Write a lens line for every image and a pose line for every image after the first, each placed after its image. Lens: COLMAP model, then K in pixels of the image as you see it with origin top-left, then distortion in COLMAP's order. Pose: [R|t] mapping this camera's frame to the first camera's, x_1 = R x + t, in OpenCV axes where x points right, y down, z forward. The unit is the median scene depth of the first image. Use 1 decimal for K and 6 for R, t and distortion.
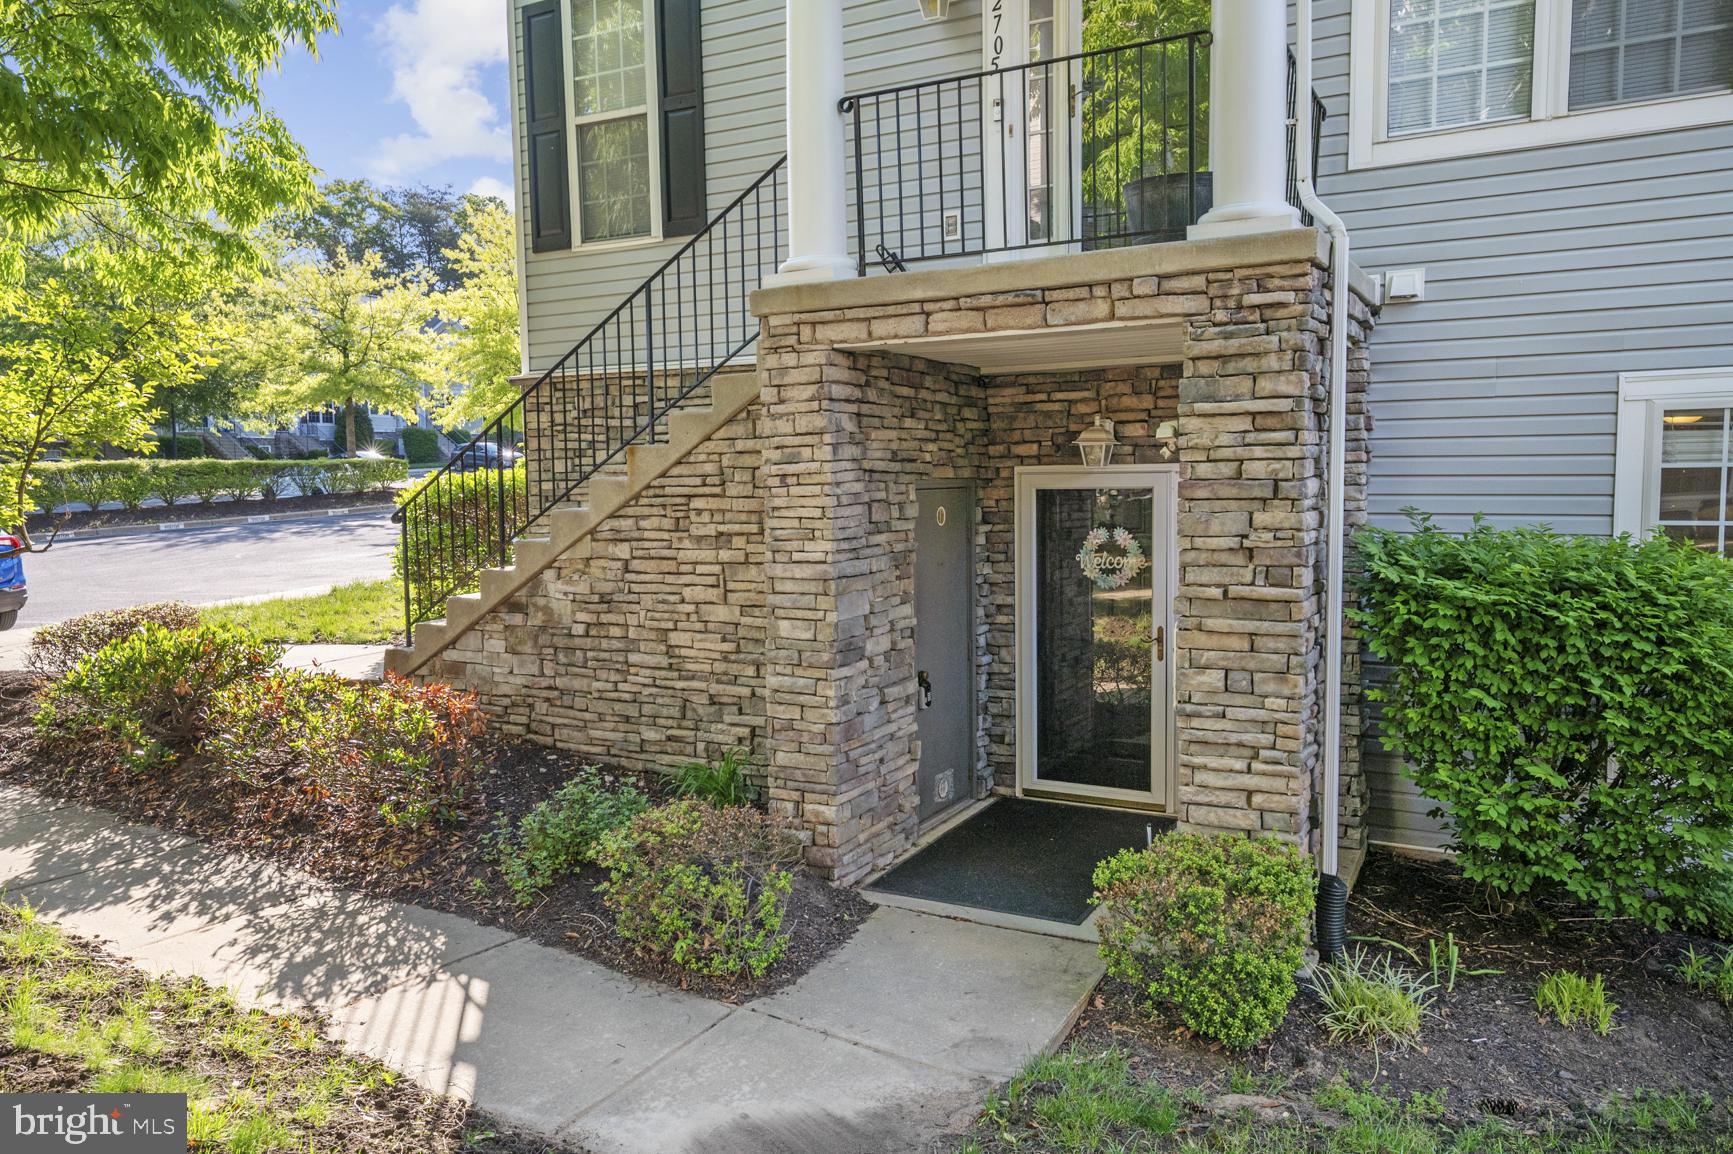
lens RADIAL K [[1194.9, 0, 867.1], [0, 1194.9, 575.5], [0, 0, 1]] dist [0.033396, -0.000107]
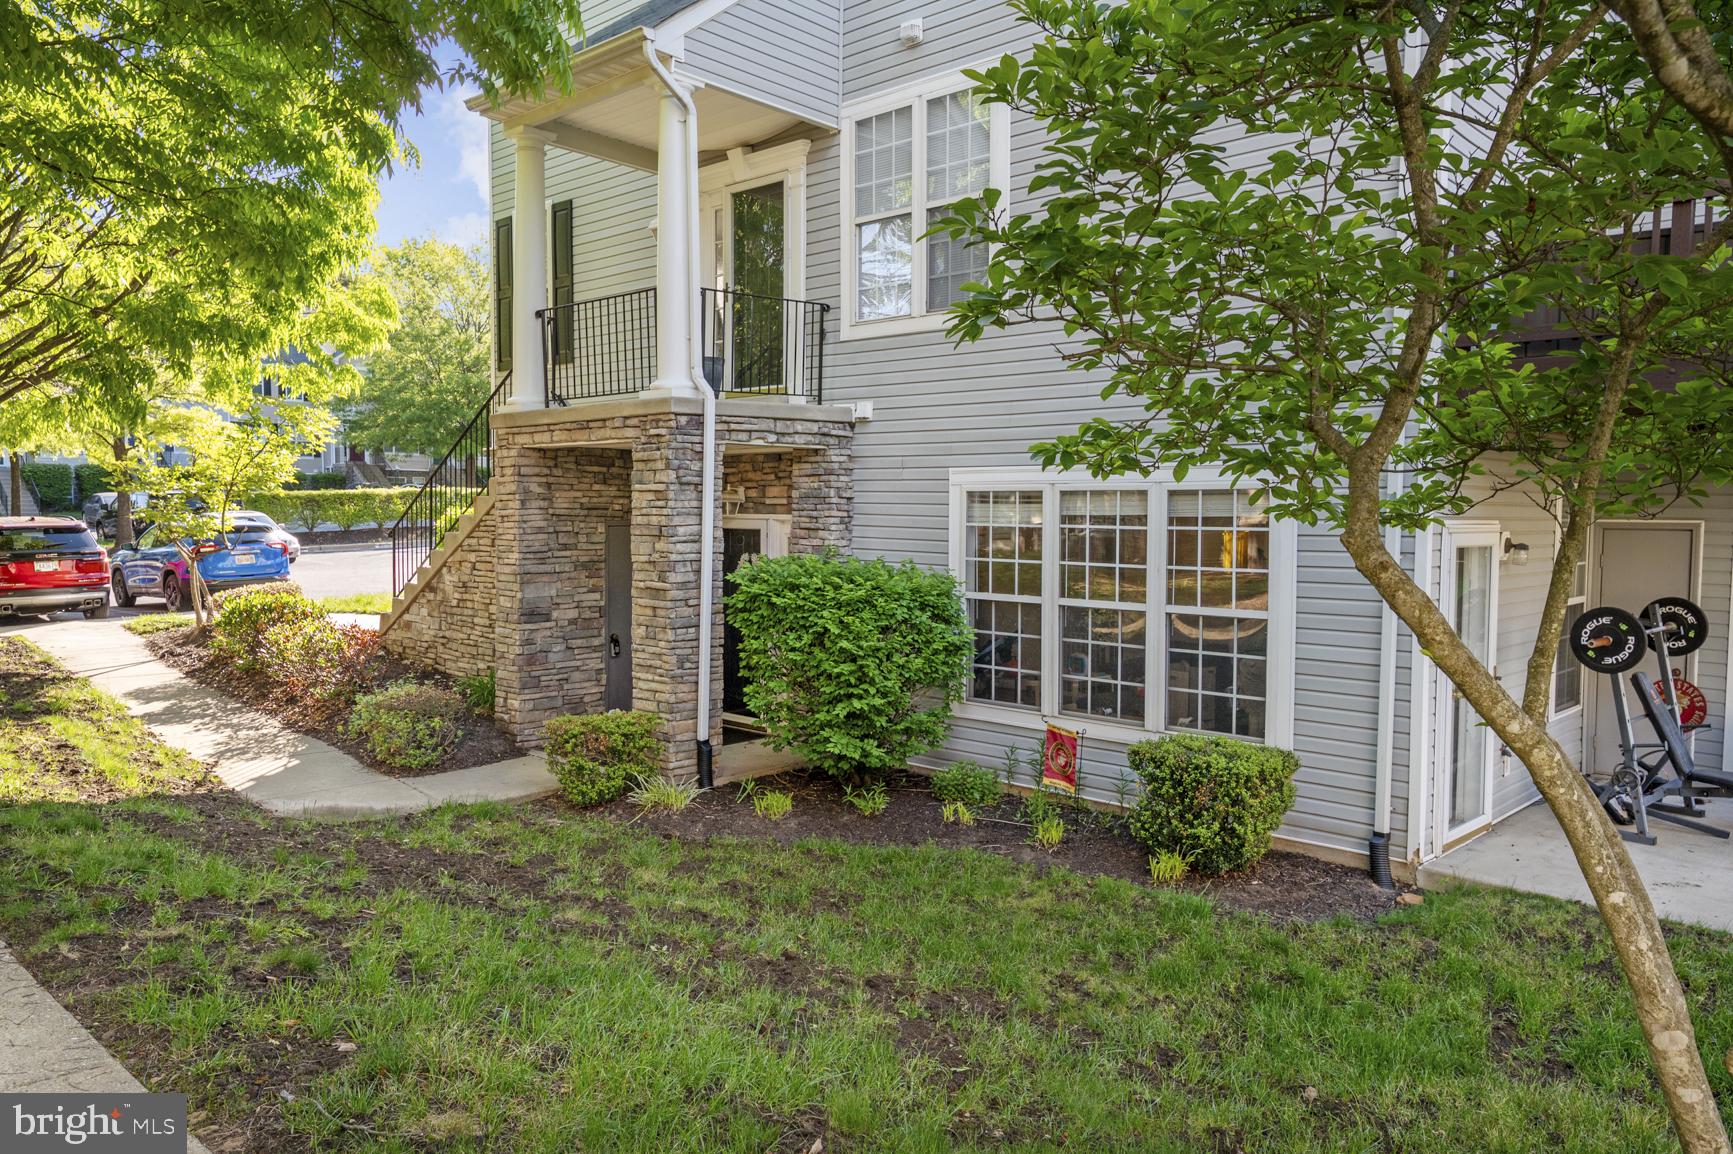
lens RADIAL K [[1206.4, 0, 869.0], [0, 1206.4, 571.8], [0, 0, 1]] dist [0.044984, 0.001111]
pose [[0.963053, 0.036491, -0.266829, 0.935067], [-0.044554, 0.998713, -0.024225, 0.019730], [0.265602, 0.035219, 0.963439, -0.604928]]
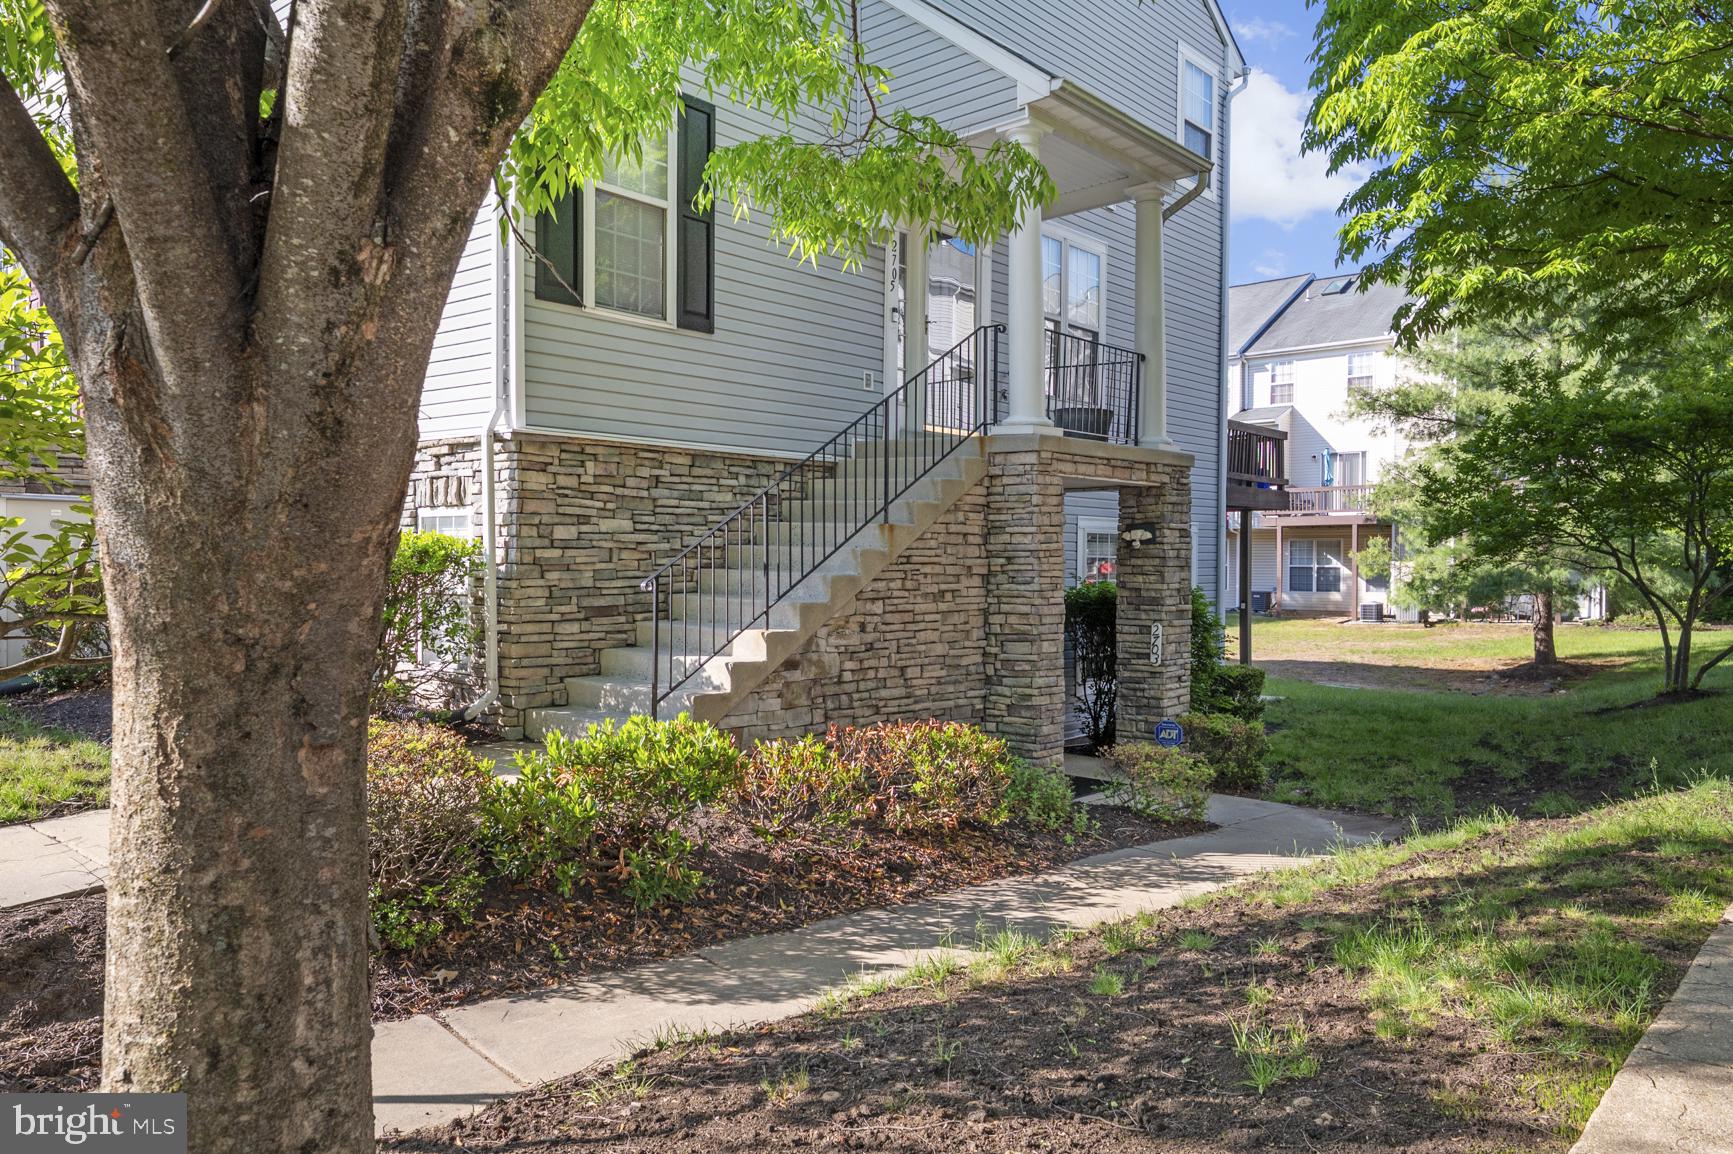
lens RADIAL K [[1194.9, 0, 870.9], [0, 1194.9, 576.5], [0, 0, 1]] dist [0.033396, -0.000107]
pose [[0.237437, 0.005978, 0.971385, -1.631337], [0.073968, 0.996967, -0.024216, -0.026586], [-0.968583, 0.077601, 0.236274, 0.824981]]
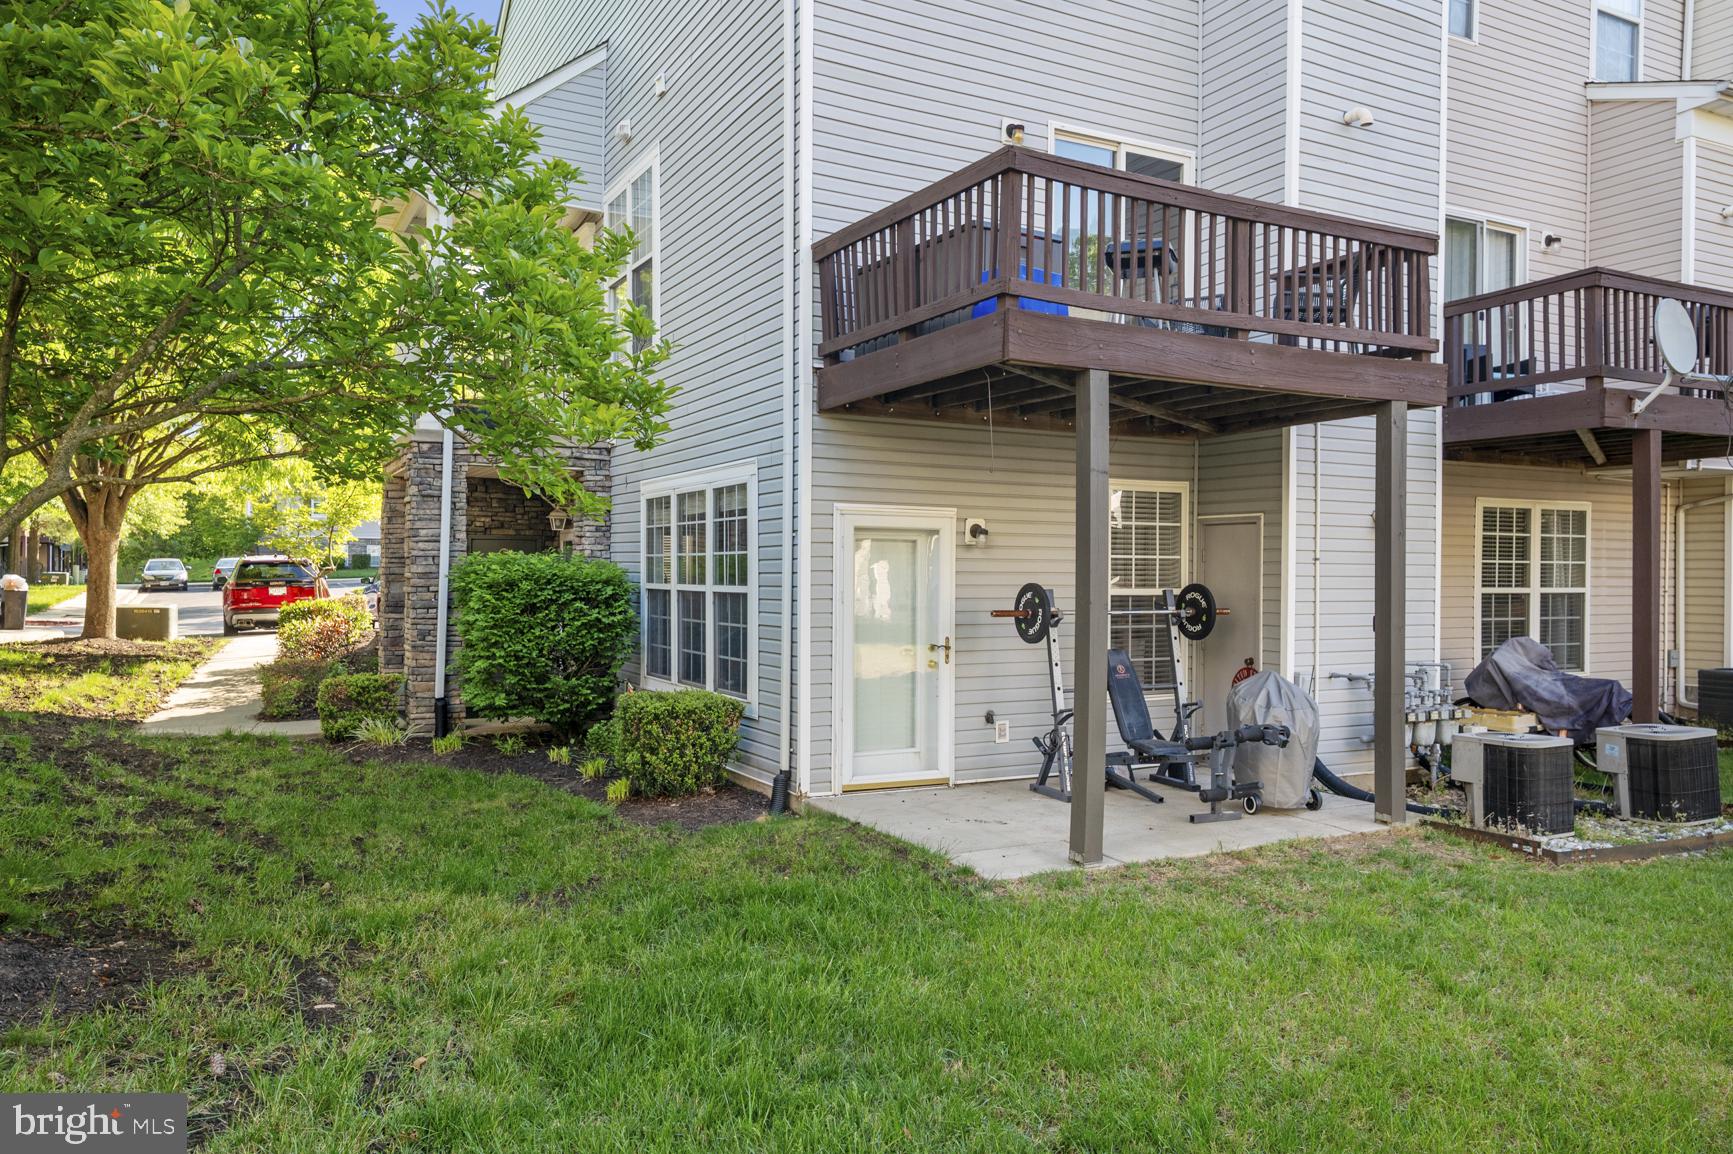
lens RADIAL K [[1206.4, 0, 866.7], [0, 1206.4, 573.7], [0, 0, 1]] dist [0.044984, 0.001111]
pose [[0.828771, 0.021742, -0.559166, 2.013598], [-0.064959, 0.996227, -0.057543, 0.075350], [0.555805, 0.084013, 0.827057, -0.419803]]
